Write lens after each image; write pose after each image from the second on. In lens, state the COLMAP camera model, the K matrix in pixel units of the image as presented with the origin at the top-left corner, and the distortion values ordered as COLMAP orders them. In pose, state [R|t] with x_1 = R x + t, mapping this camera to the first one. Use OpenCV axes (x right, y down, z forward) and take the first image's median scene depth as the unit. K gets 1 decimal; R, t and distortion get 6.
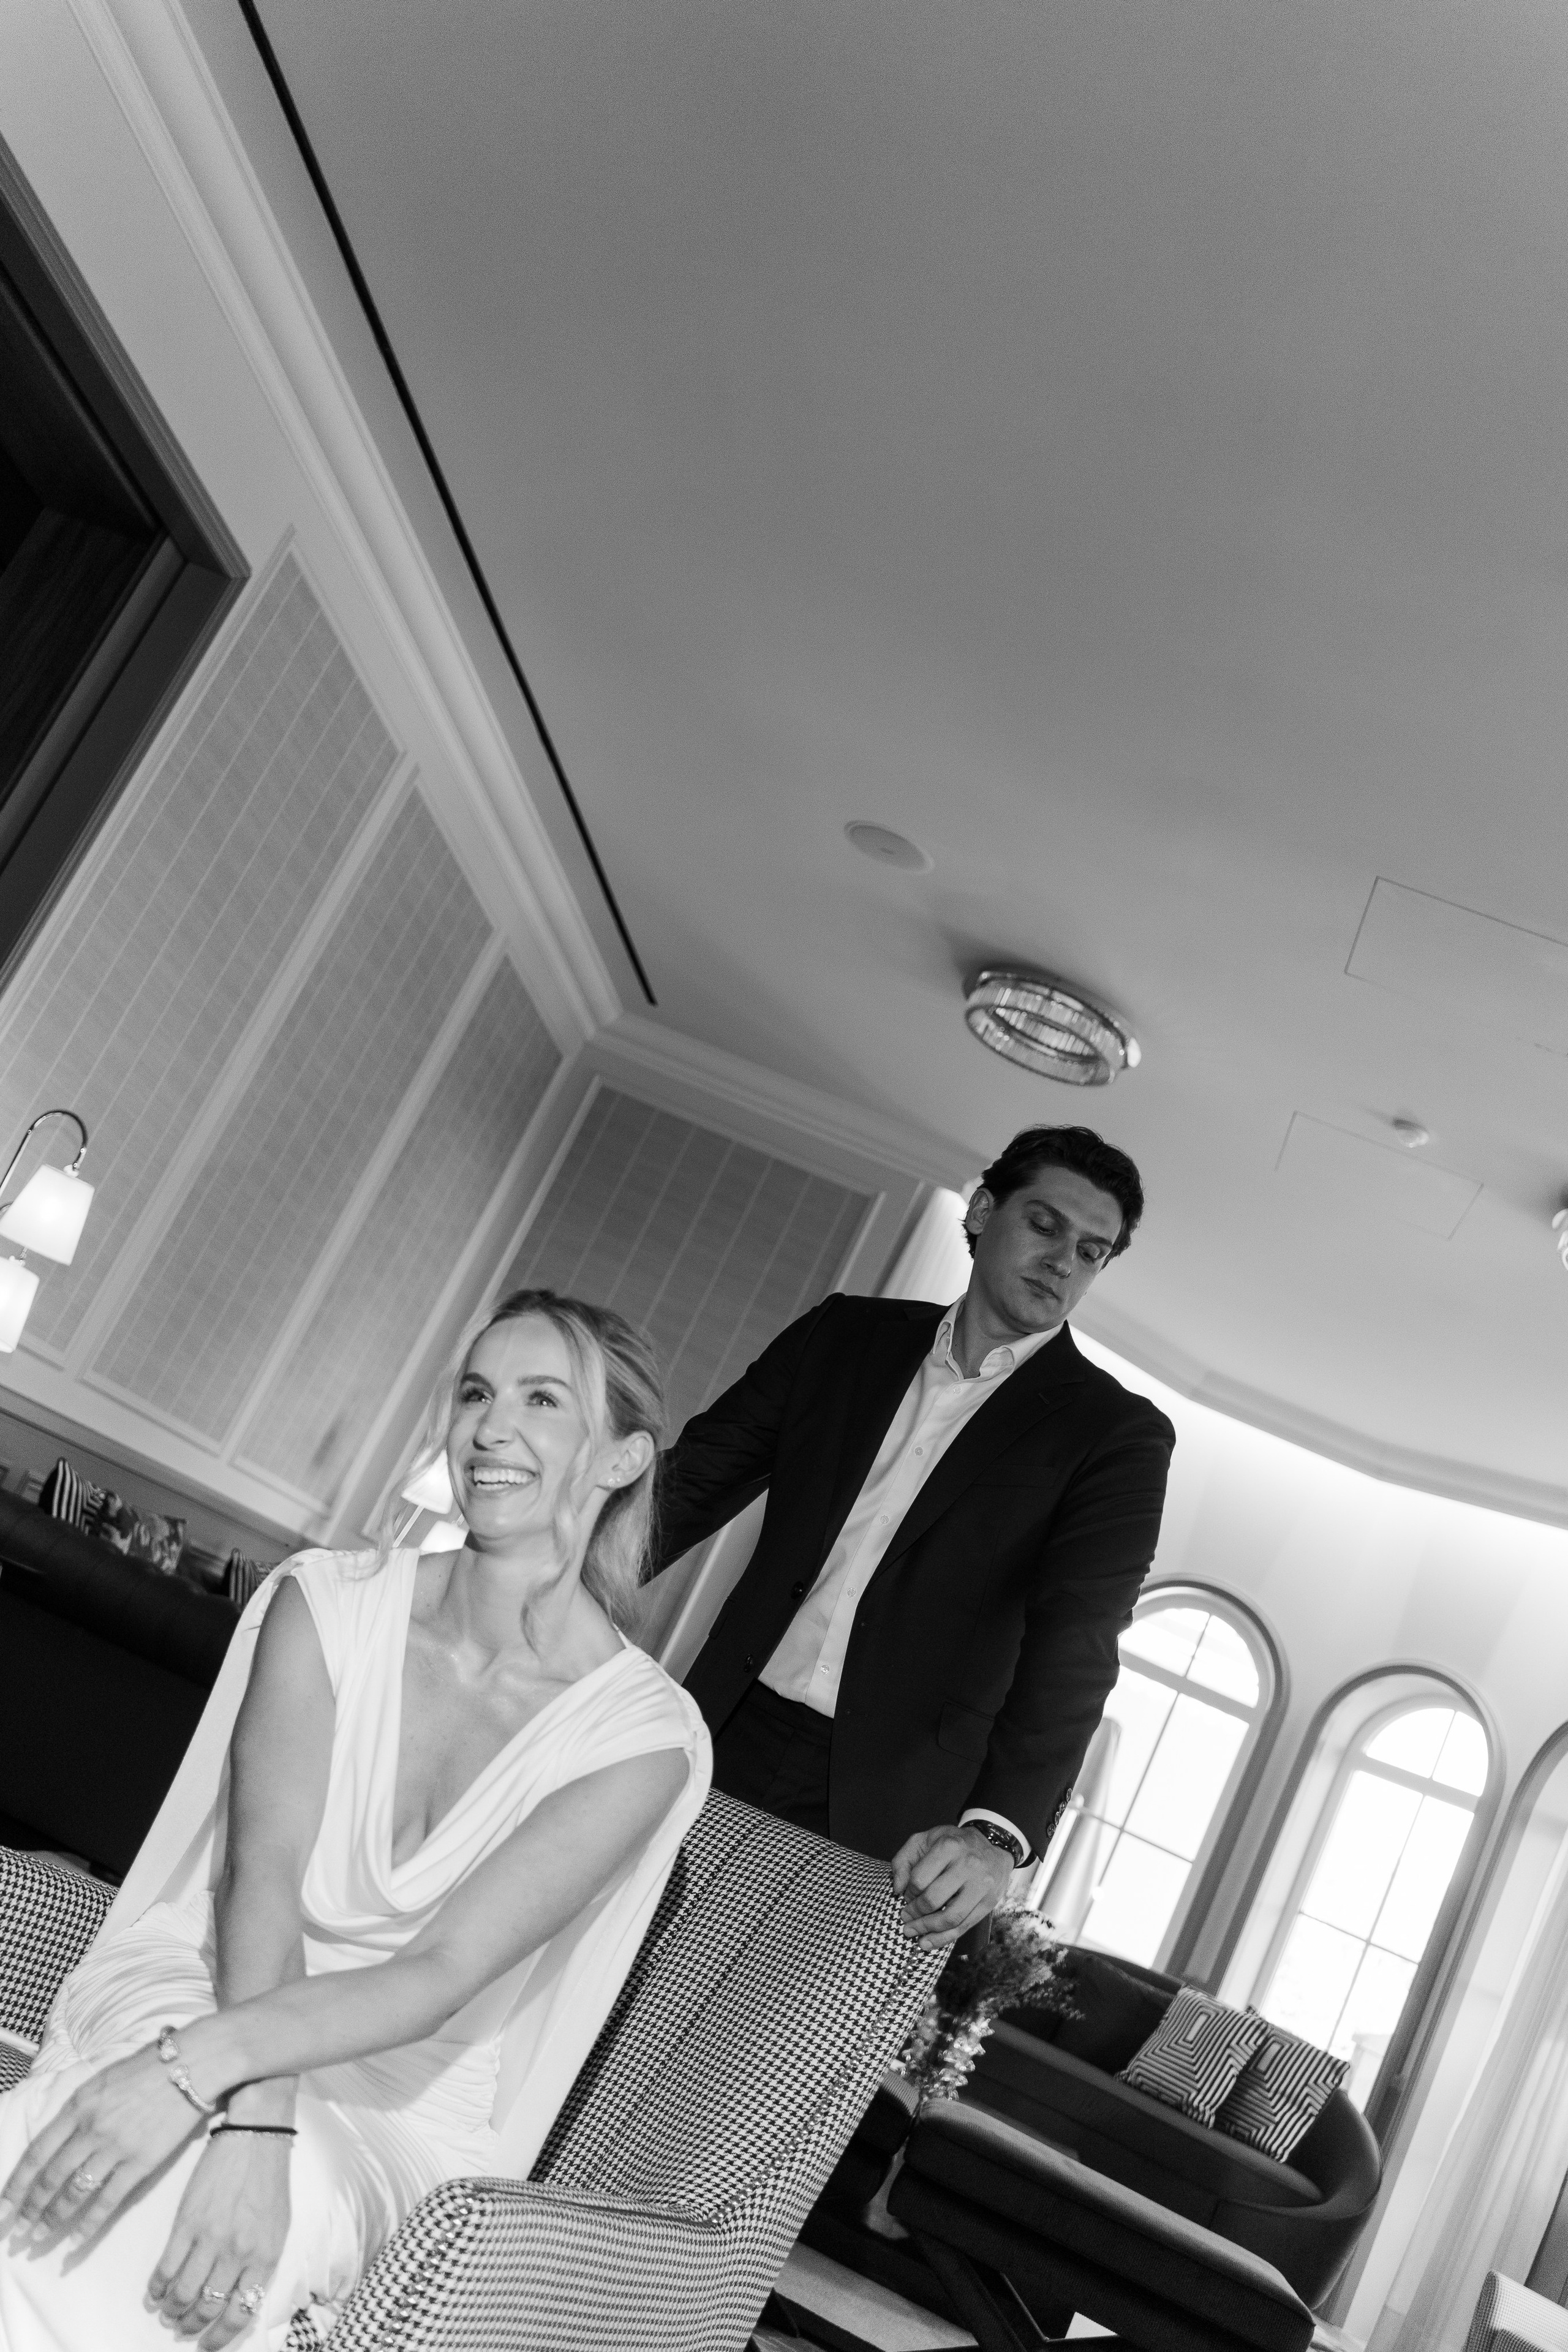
lens RADIAL K [[2270.4, 0, 776.2], [0, 2270.4, 1171.2], [0, 0, 1]] dist [0.007003, 0.002191]
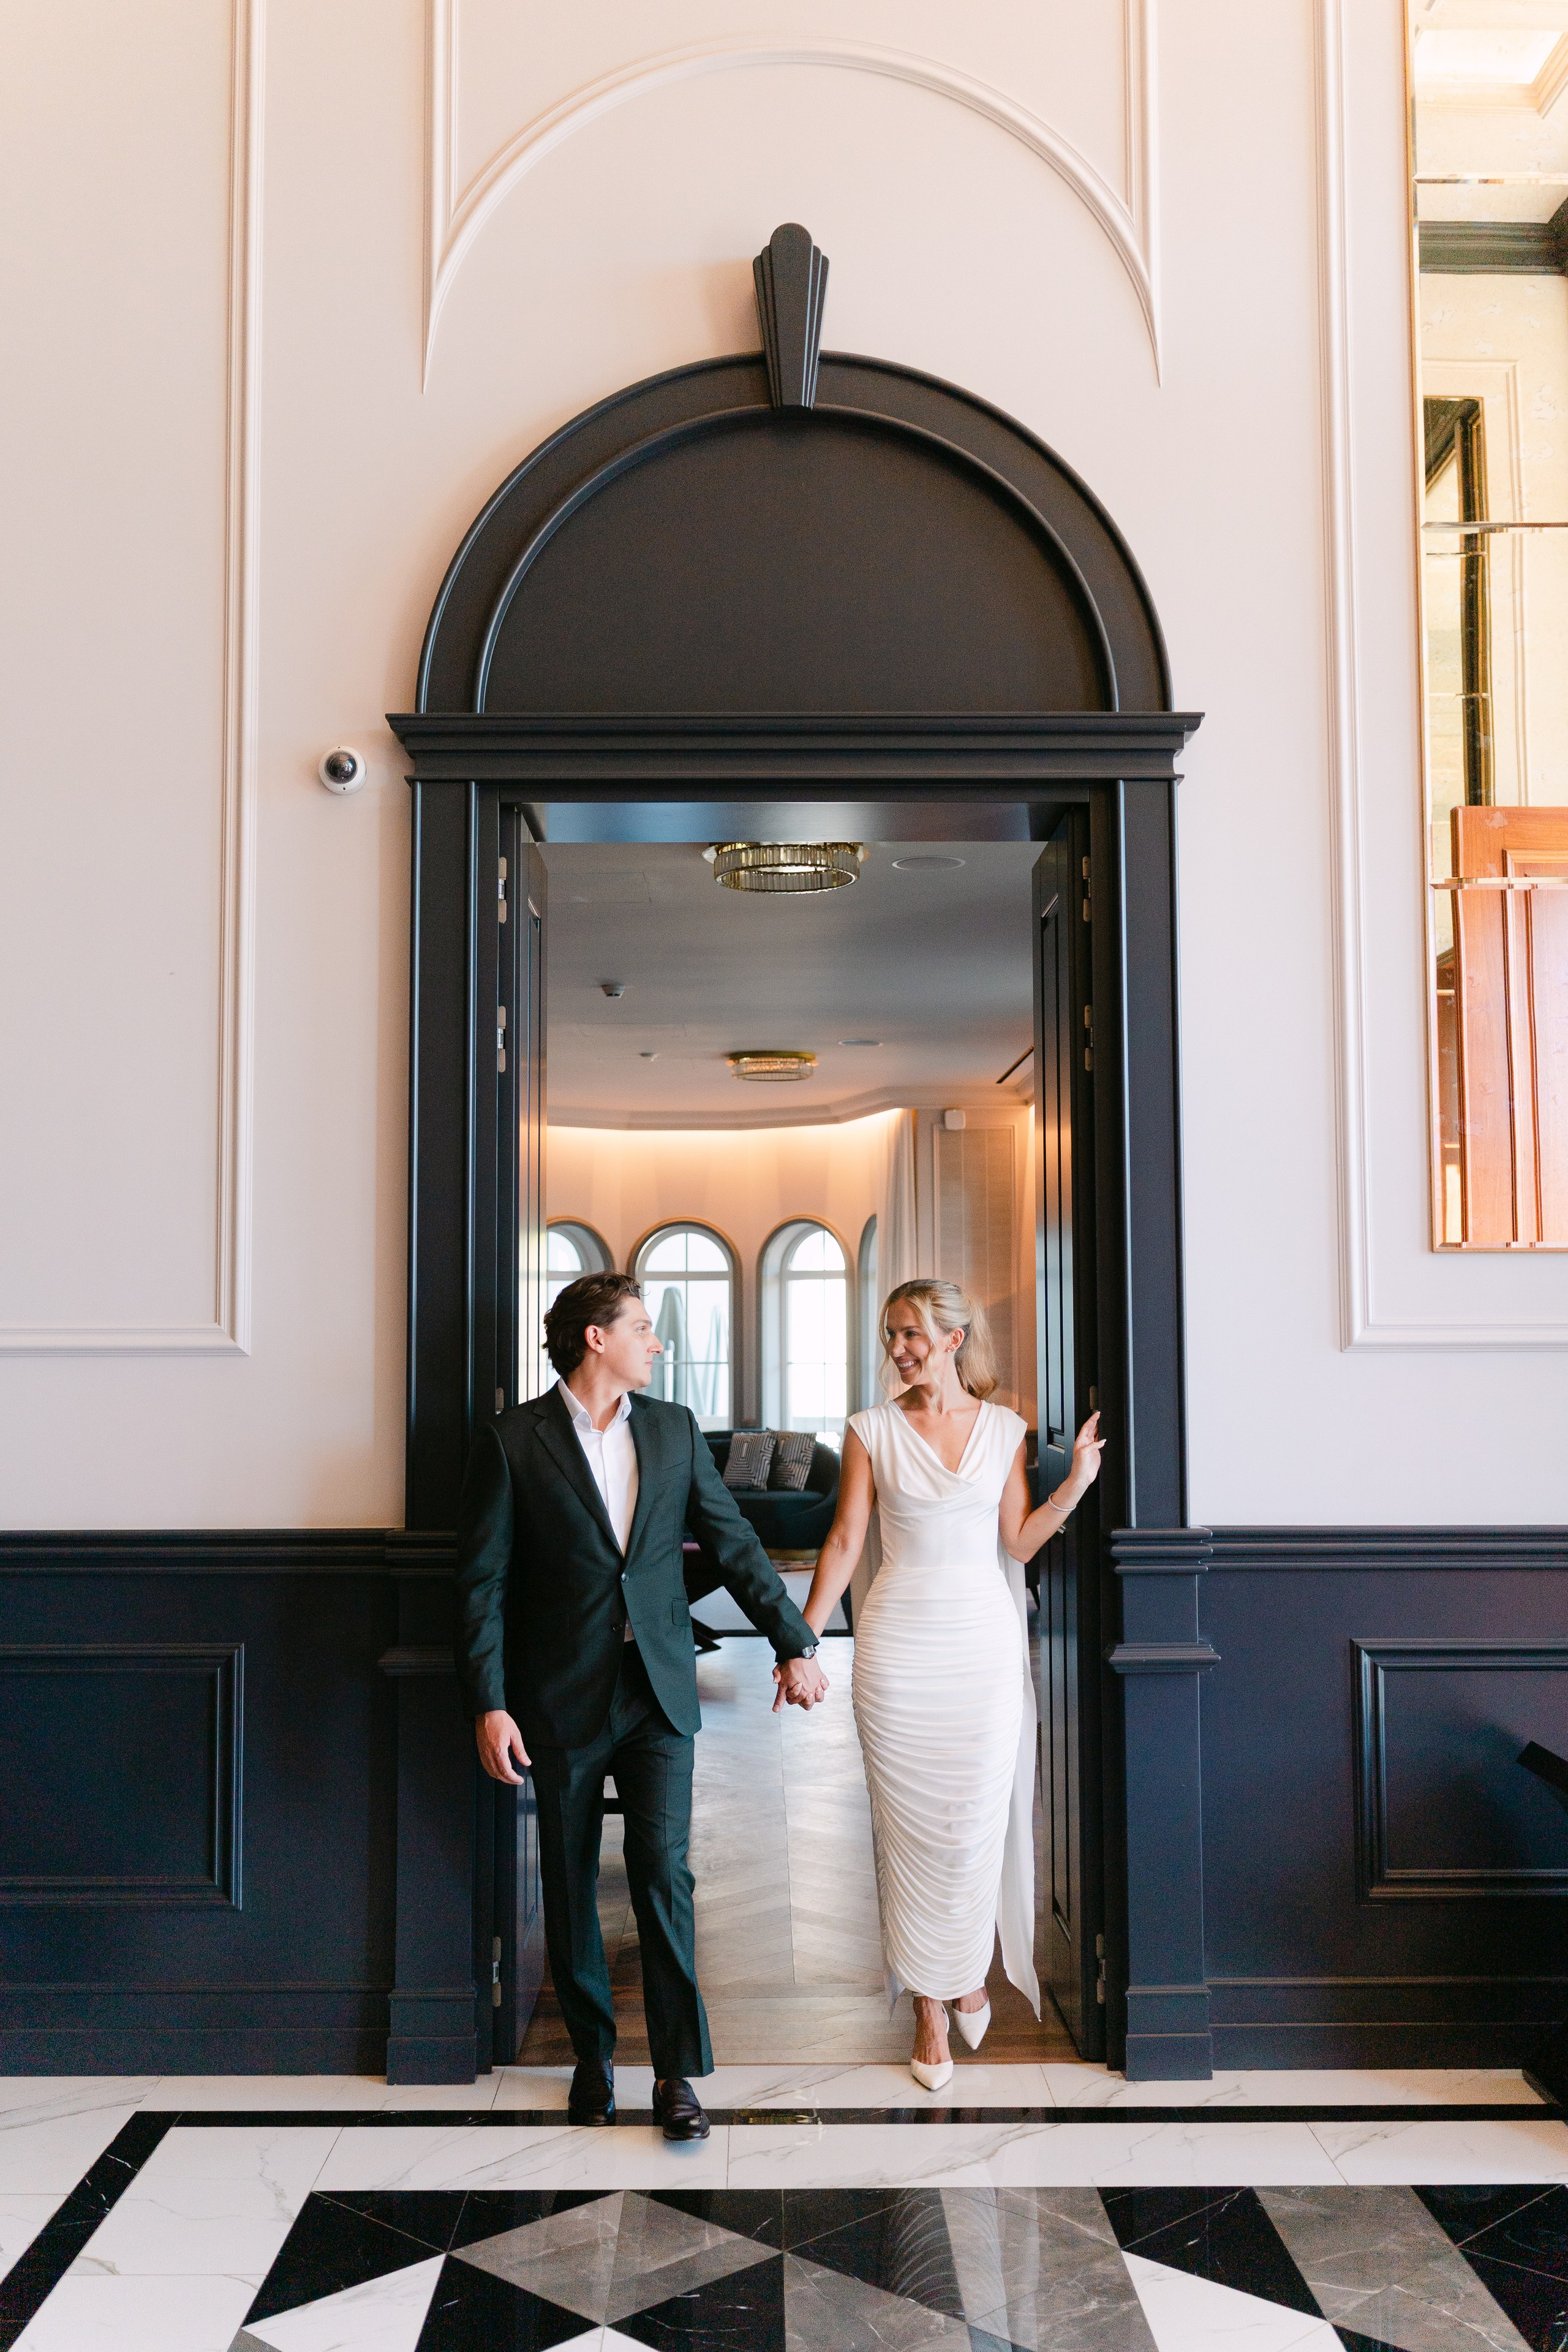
lens RADIAL K [[2270.4, 0, 776.2], [0, 2270.4, 1171.2], [0, 0, 1]] dist [0.007003, 0.002191]
pose [[0.897832, -0.420119, 0.131900, 0.052759], [0.380442, 0.890918, 0.248051, -0.325906], [-0.221723, -0.172528, 0.959725, -0.880045]]
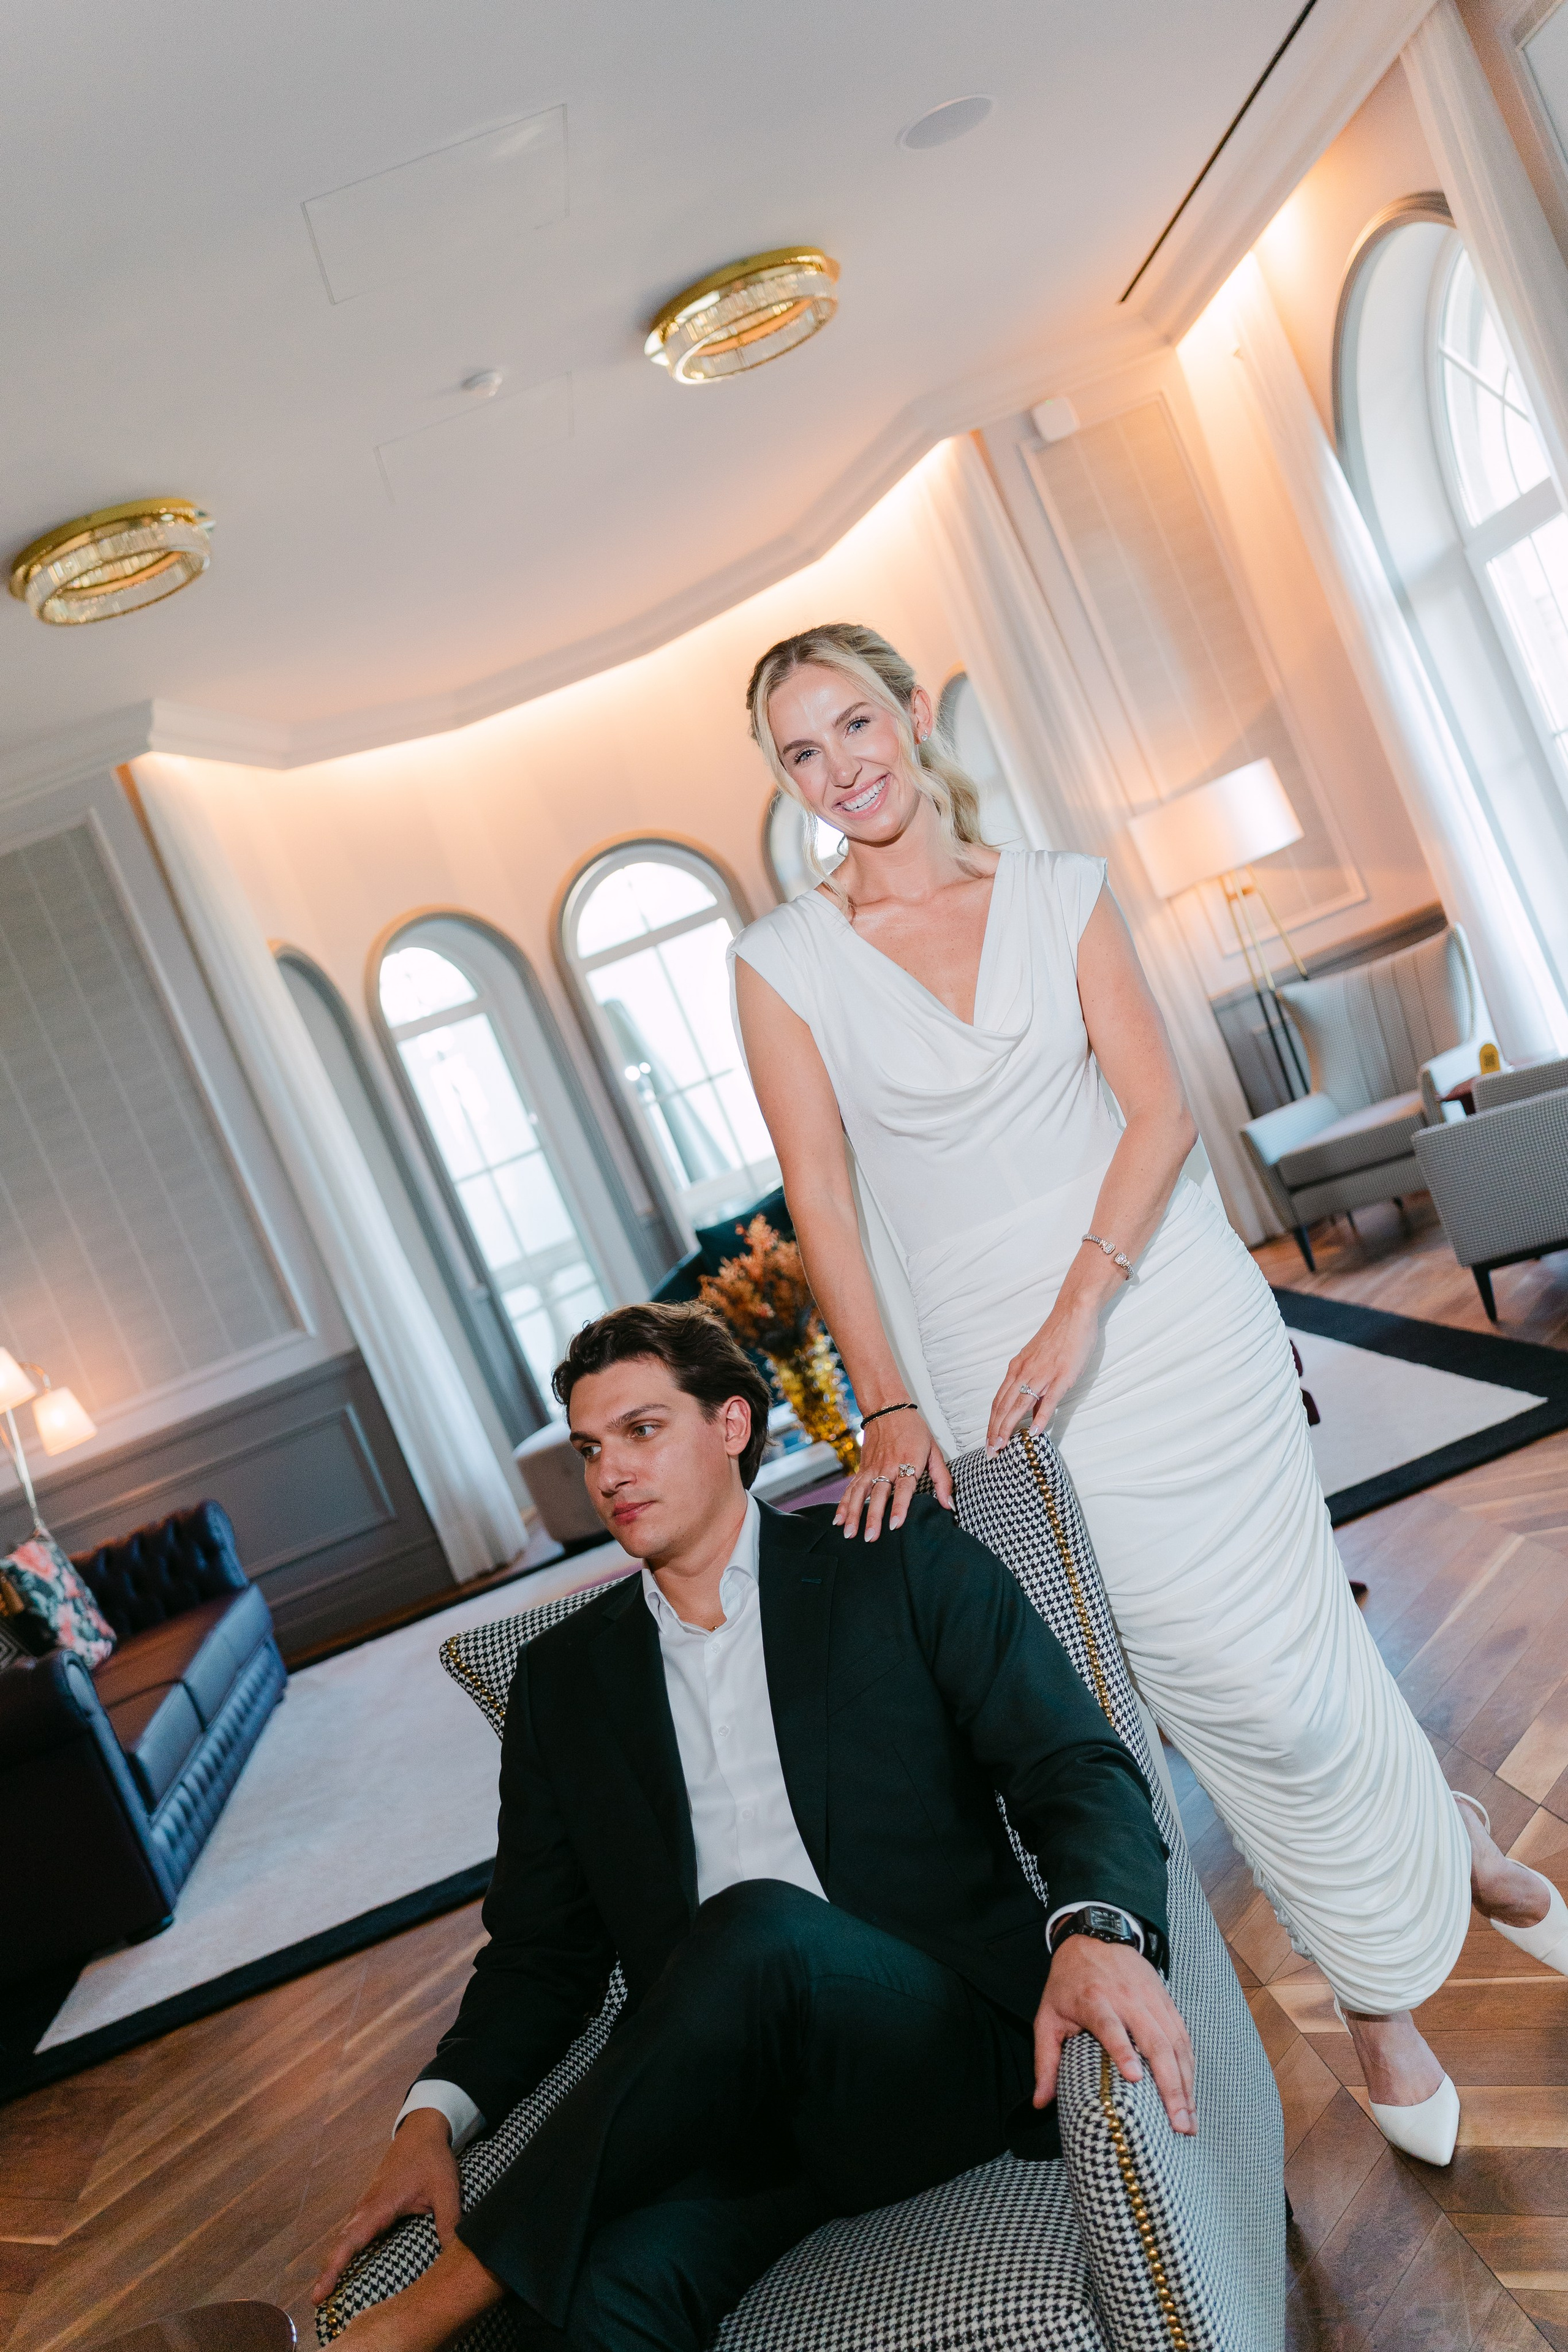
lens RADIAL K [[2270.4, 0, 776.2], [0, 2270.4, 1171.2], [0, 0, 1]] dist [0.007003, 0.002191]
pose [[0.658096, -0.737963, 0.149402, -0.015847], [0.653363, 0.658327, 0.373794, -0.060020], [-0.374201, -0.148378, 0.915400, 0.043050]]
